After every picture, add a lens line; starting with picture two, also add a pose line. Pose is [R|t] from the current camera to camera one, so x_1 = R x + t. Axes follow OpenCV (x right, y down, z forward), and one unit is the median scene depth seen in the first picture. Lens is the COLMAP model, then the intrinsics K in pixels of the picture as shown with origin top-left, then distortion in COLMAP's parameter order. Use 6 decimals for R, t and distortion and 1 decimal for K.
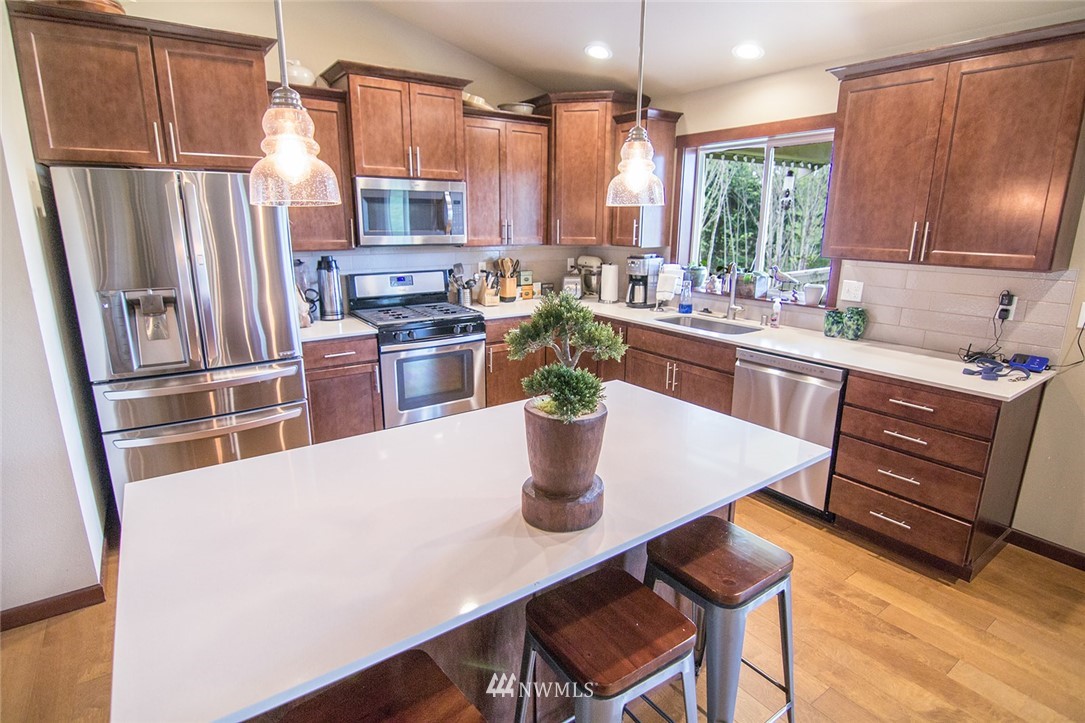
lens RADIAL K [[565.2, 0, 541.2], [0, 565.2, 363.2], [0, 0, 1]] dist [-0.014312, -0.006848]
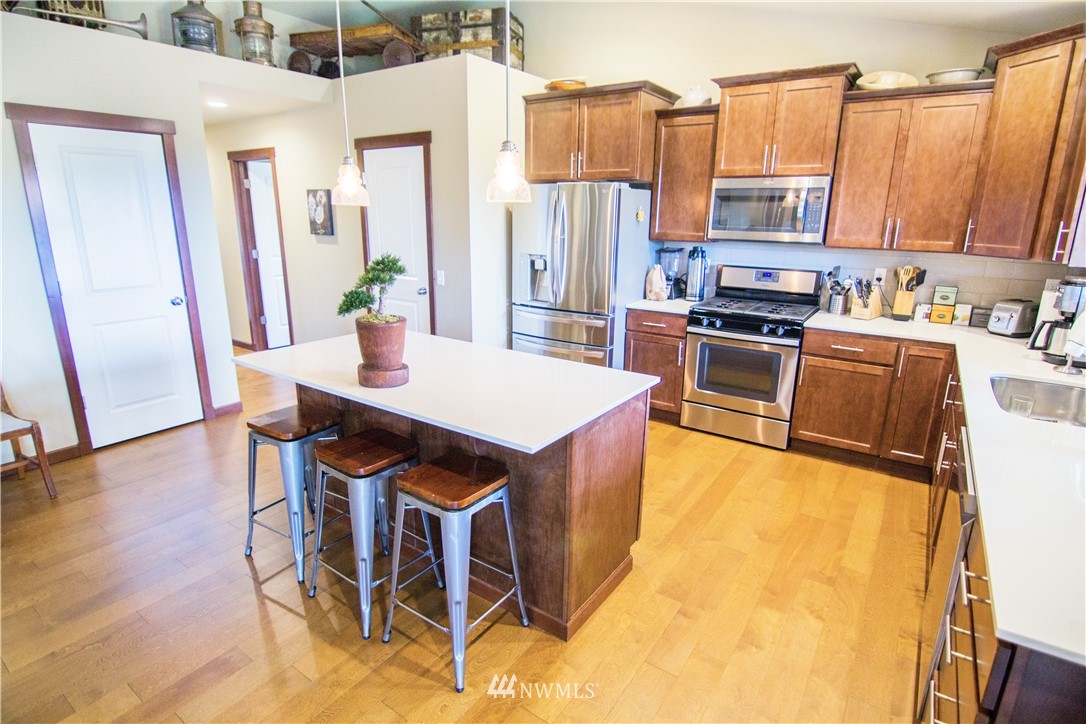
lens RADIAL K [[565.7, 0, 539.7], [0, 565.7, 358.6], [0, 0, 1]] dist [-0.014312, -0.006848]
pose [[0.322223, 0.235963, -0.916785, 0.664396], [-0.241498, 0.956884, 0.161404, -0.077014], [0.915342, 0.169394, 0.365314, 0.308578]]
